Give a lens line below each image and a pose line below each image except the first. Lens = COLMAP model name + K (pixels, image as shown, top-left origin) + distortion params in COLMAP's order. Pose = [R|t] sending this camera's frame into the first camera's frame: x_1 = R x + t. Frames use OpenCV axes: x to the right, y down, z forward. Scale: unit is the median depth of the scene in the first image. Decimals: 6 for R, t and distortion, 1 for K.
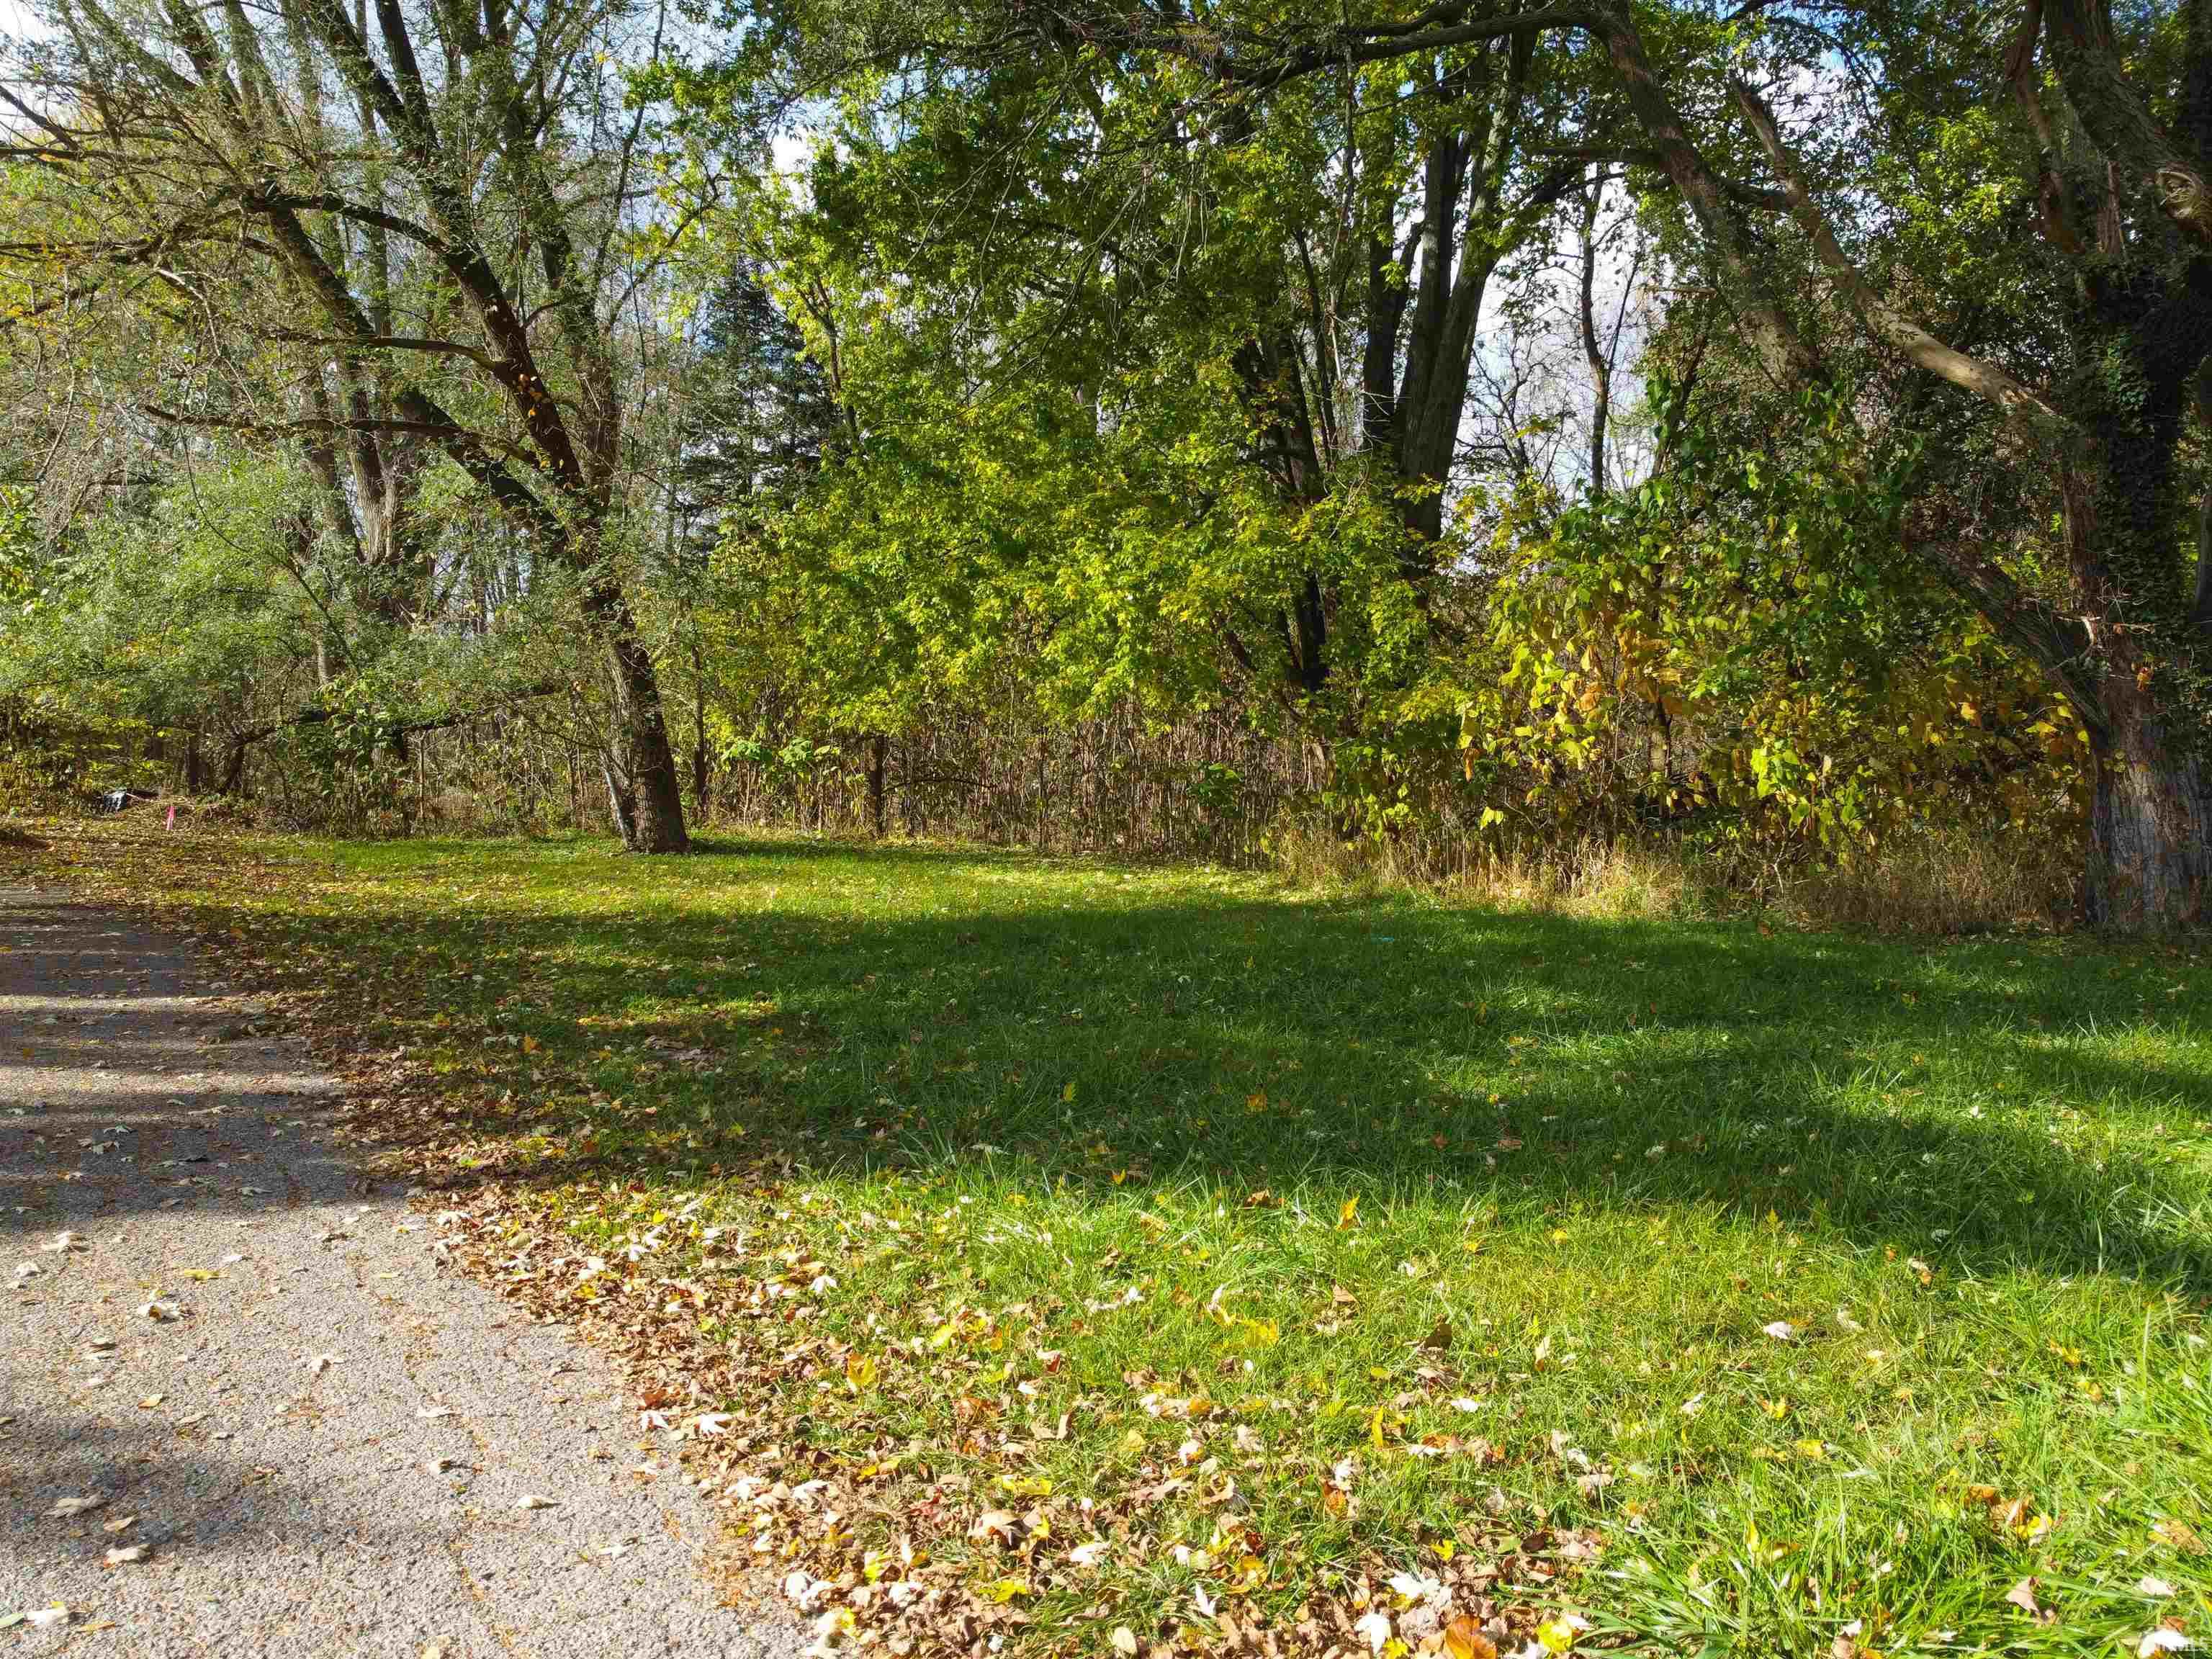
lens RADIAL K [[1660.9, 0, 1101.1], [0, 1660.9, 848.7], [0, 0, 1]] dist [-0.008310, -0.003106]
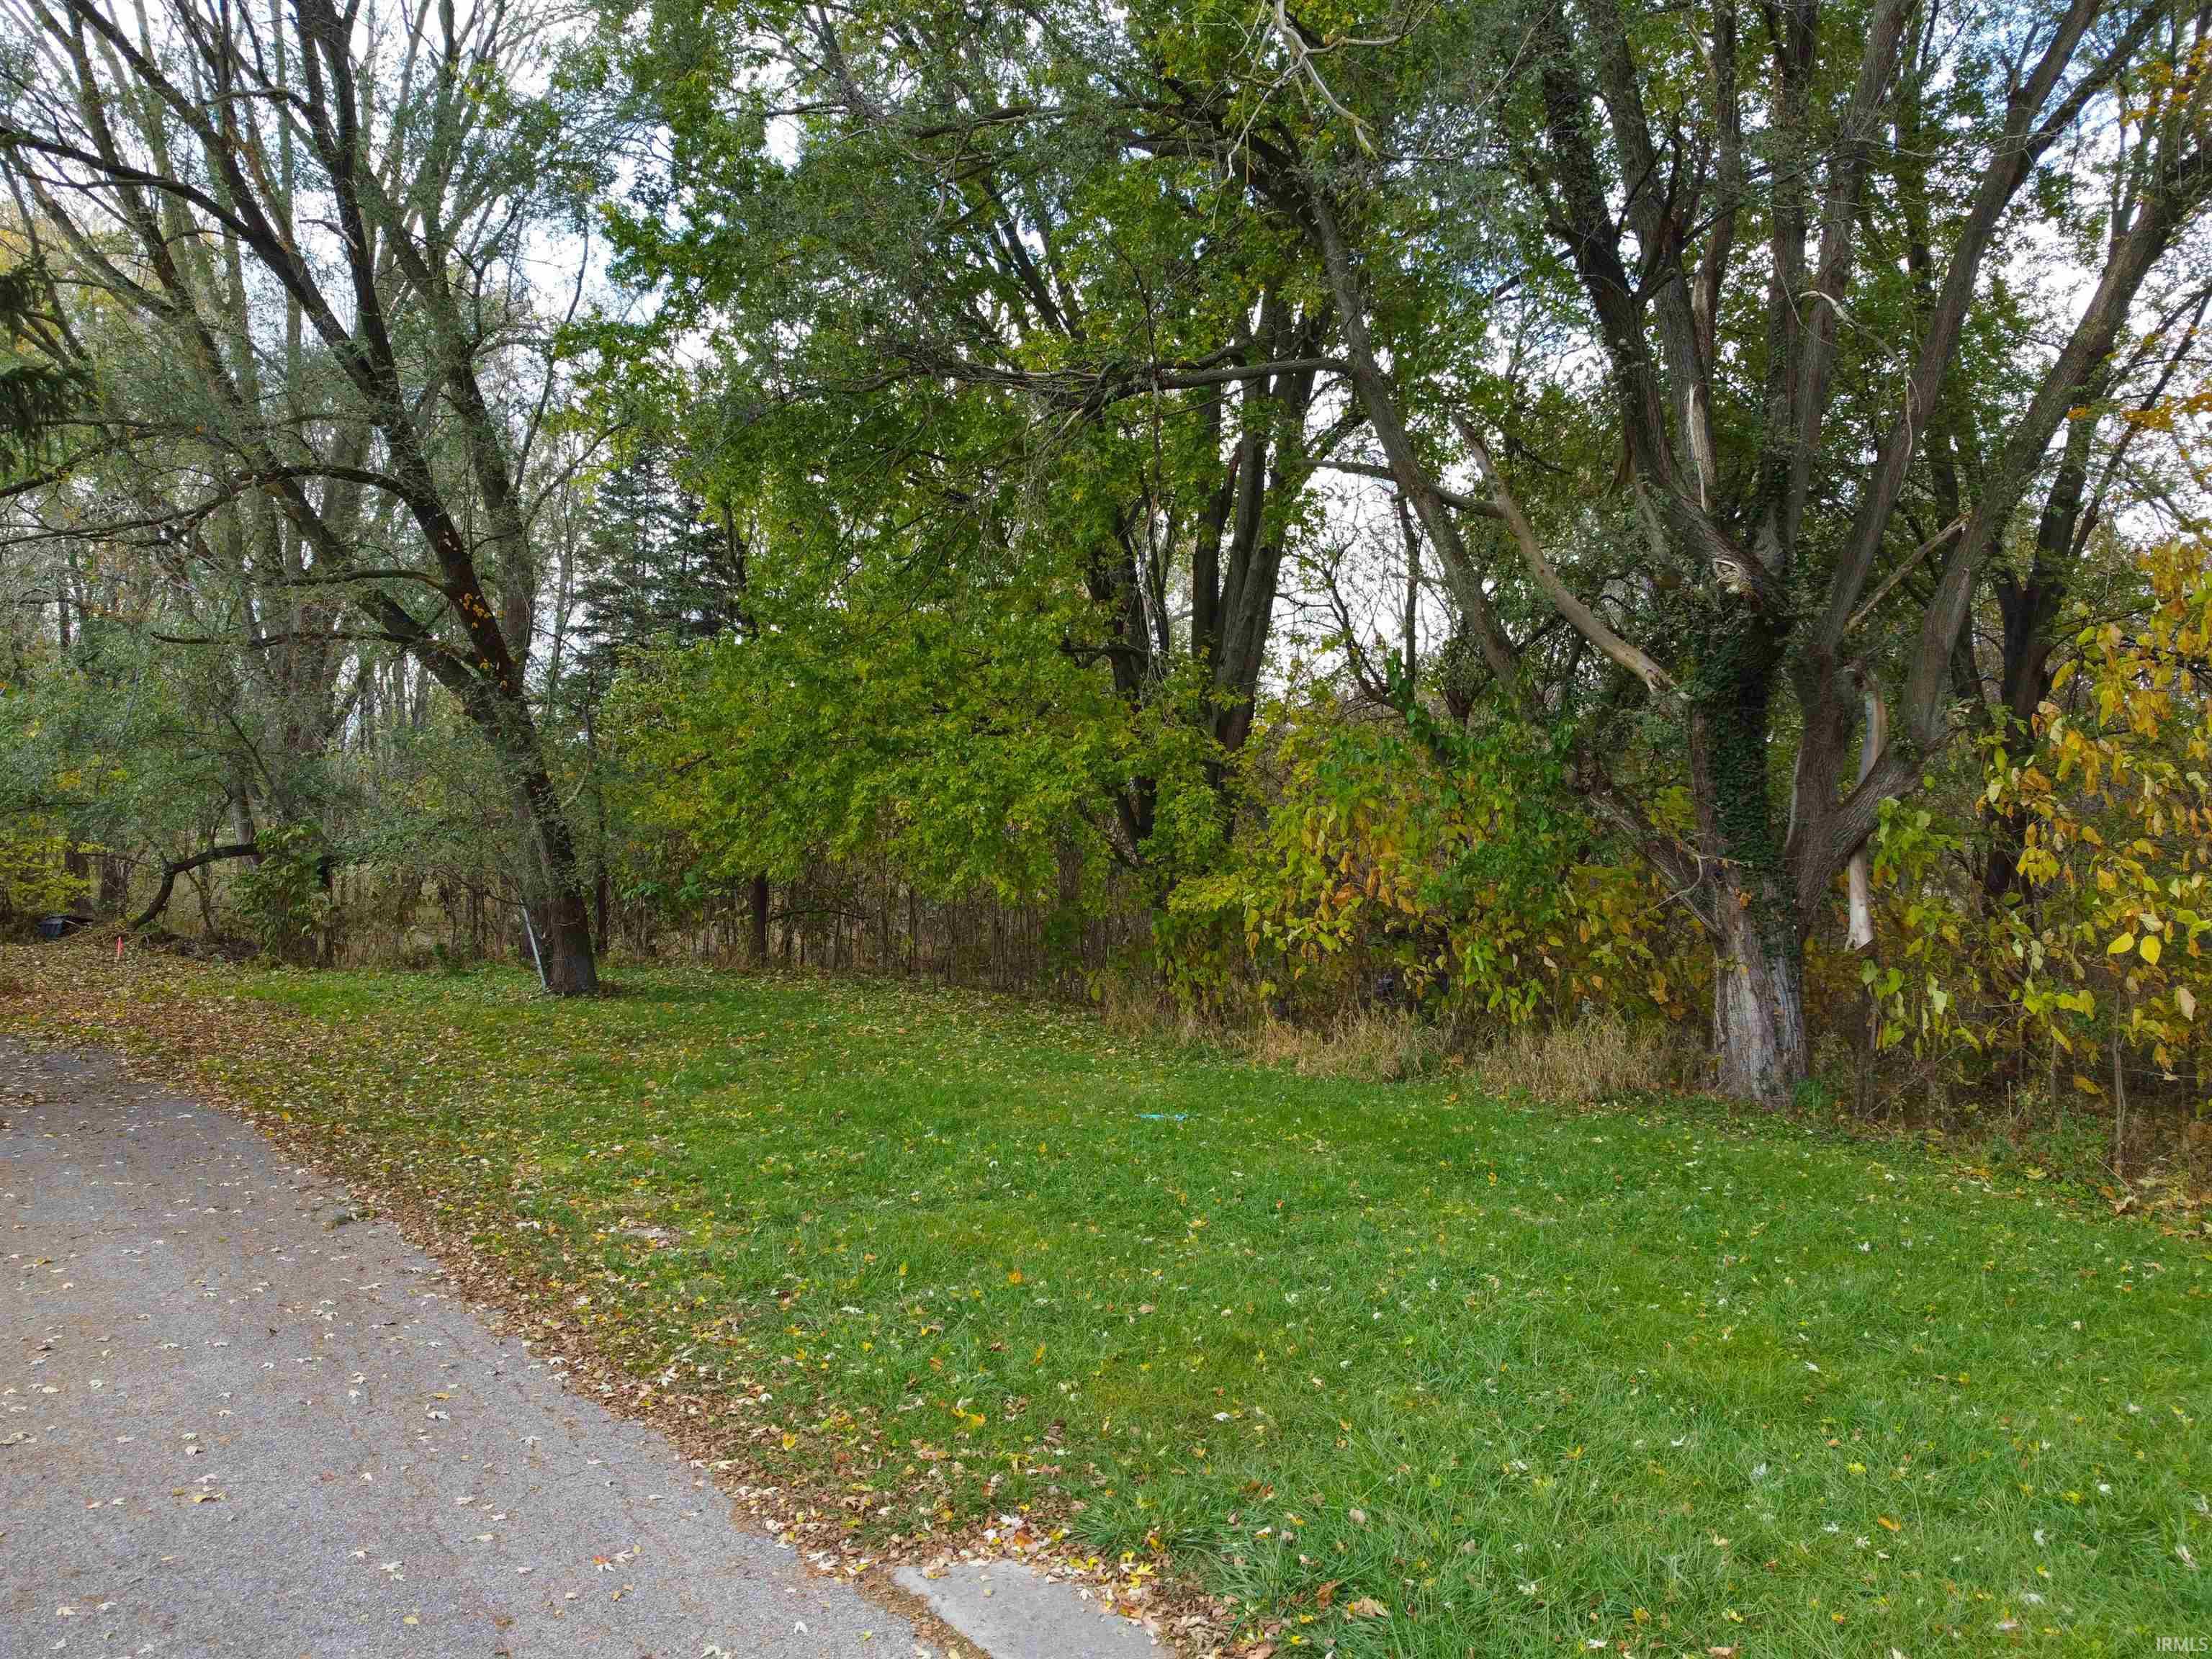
lens RADIAL K [[1643.7, 0, 1106.0], [0, 1643.7, 829.5], [0, 0, 1]] dist [-0.008093, -0.001396]
pose [[0.996824, 0.015880, 0.078037, 0.034309], [-0.011493, 0.998345, -0.056354, -0.141761], [-0.078802, 0.055278, 0.995356, -0.468334]]
